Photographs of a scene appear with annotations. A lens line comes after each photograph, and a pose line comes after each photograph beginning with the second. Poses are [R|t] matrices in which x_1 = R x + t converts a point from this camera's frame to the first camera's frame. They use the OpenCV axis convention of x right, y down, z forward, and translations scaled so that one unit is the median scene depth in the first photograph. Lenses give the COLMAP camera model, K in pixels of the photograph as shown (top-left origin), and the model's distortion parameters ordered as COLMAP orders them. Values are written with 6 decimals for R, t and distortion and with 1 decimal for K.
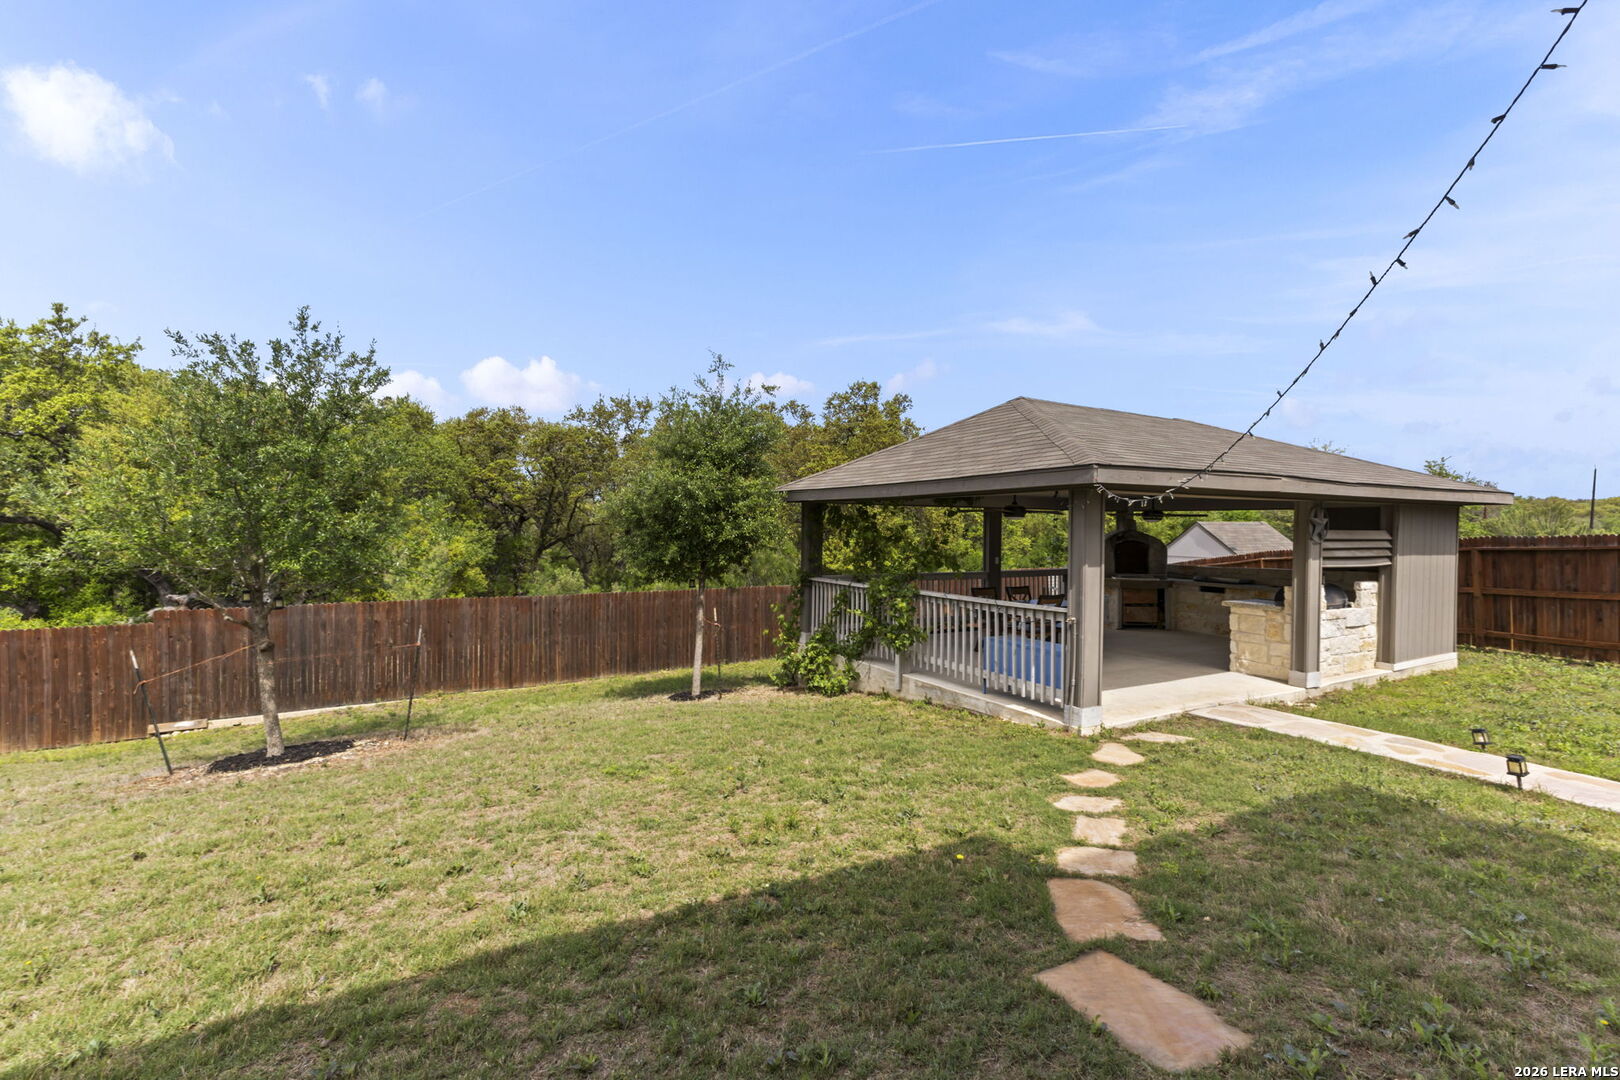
lens RADIAL K [[705.5, 0, 815.7], [0, 705.5, 534.4], [0, 0, 1]] dist [0.002559, -0.000596]
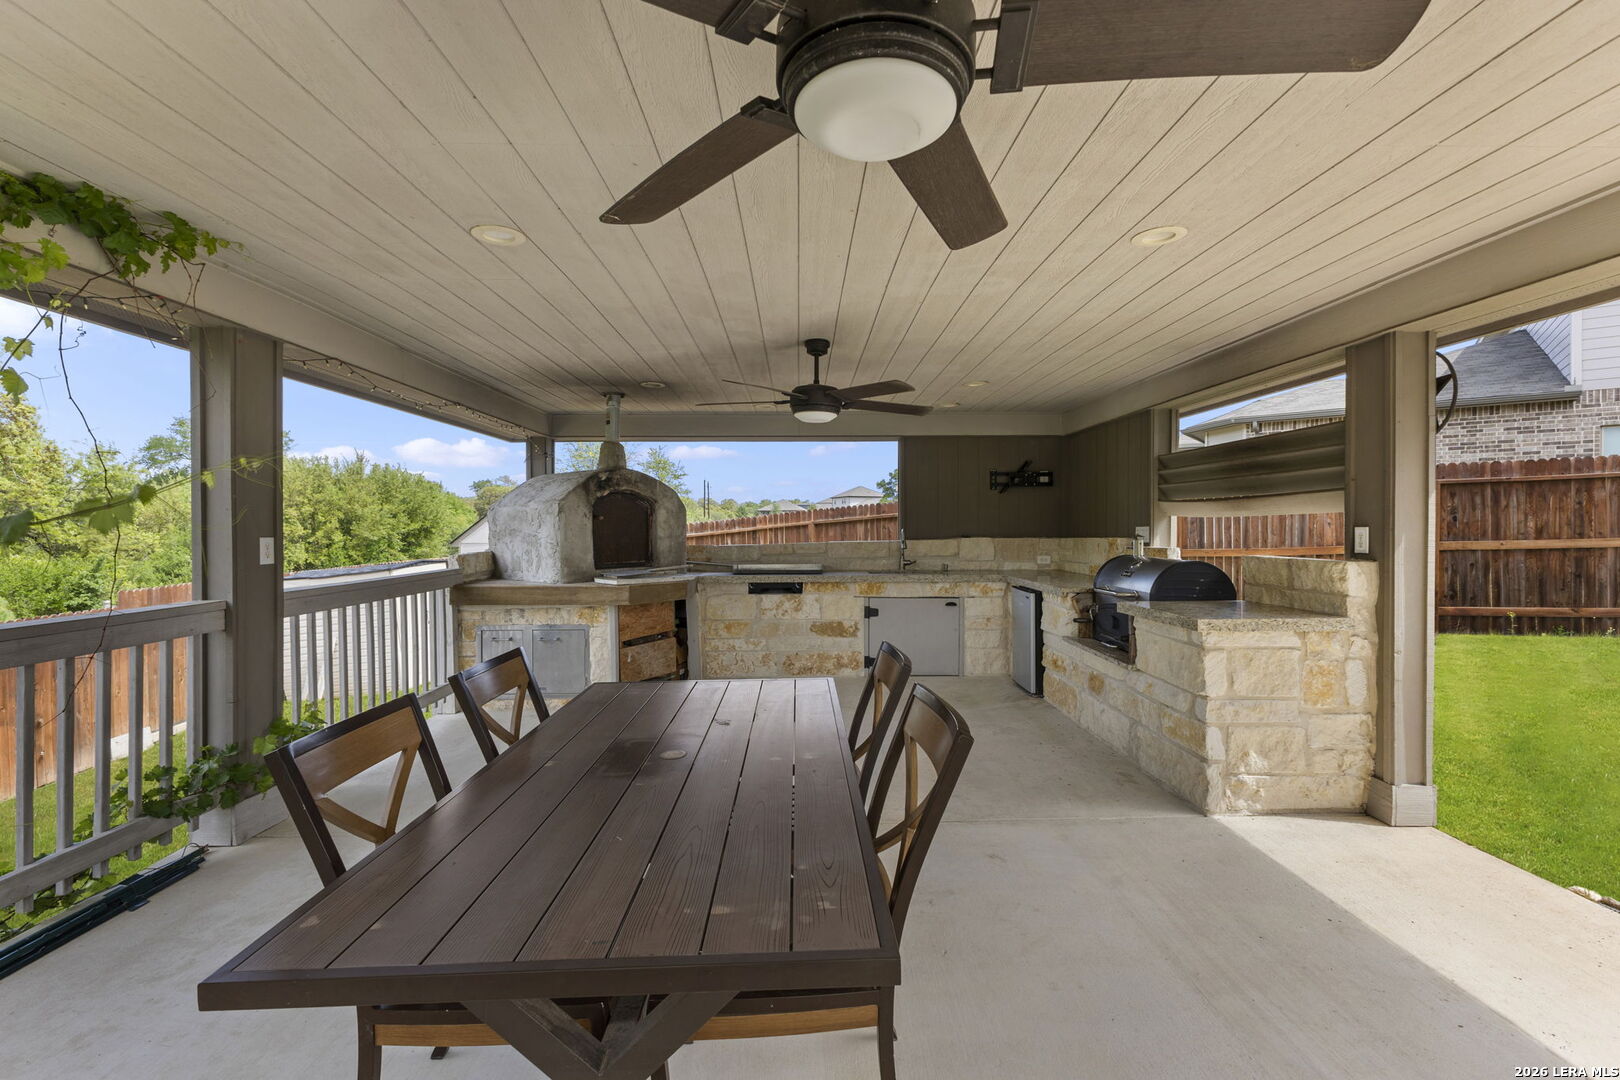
lens RADIAL K [[705.5, 0, 807.5], [0, 705.5, 528.8], [0, 0, 1]] dist [0.002559, -0.000596]
pose [[0.474573, -0.016569, 0.880060, 0.127719], [0.019149, 0.999781, 0.008497, 0.030663], [-0.880008, 0.012820, 0.474786, 0.709315]]
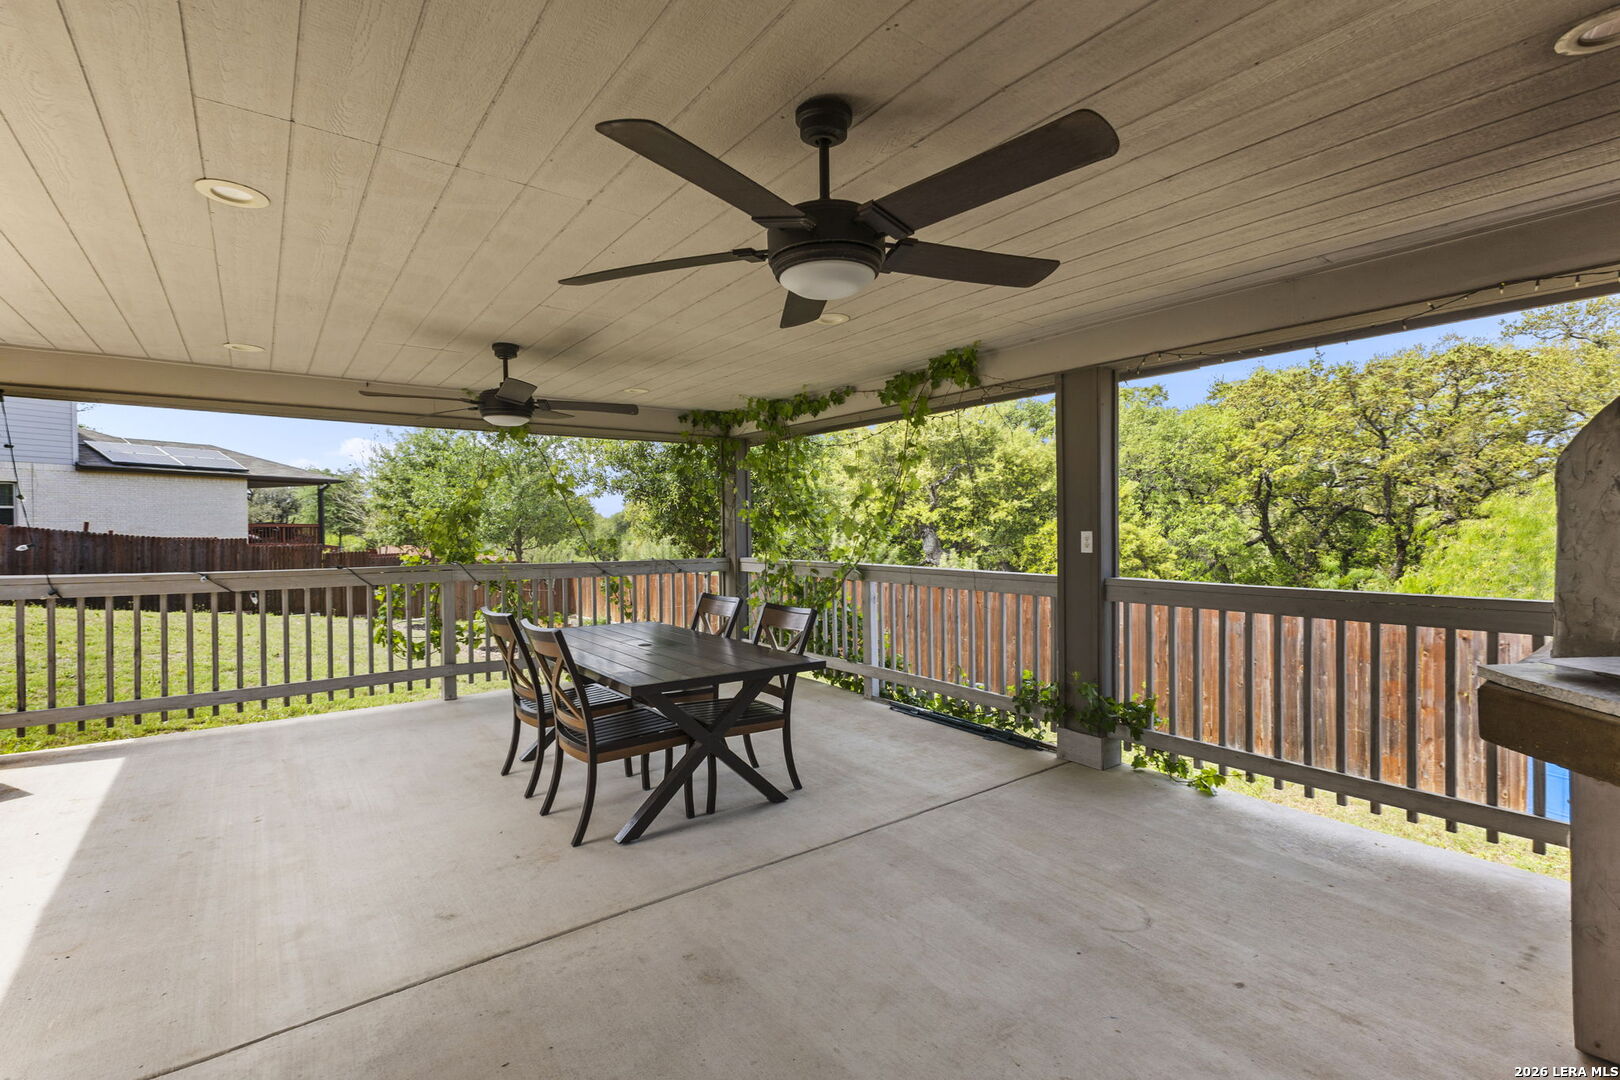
lens RADIAL K [[728.3, 0, 808.1], [0, 728.3, 534.2], [0, 0, 1]] dist [-0.003609, -0.000061]
pose [[0.134969, 0.000204, -0.990850, 0.600574], [-0.003305, 0.999995, -0.000245, 0.034275], [0.990844, 0.003308, 0.134968, 0.846612]]
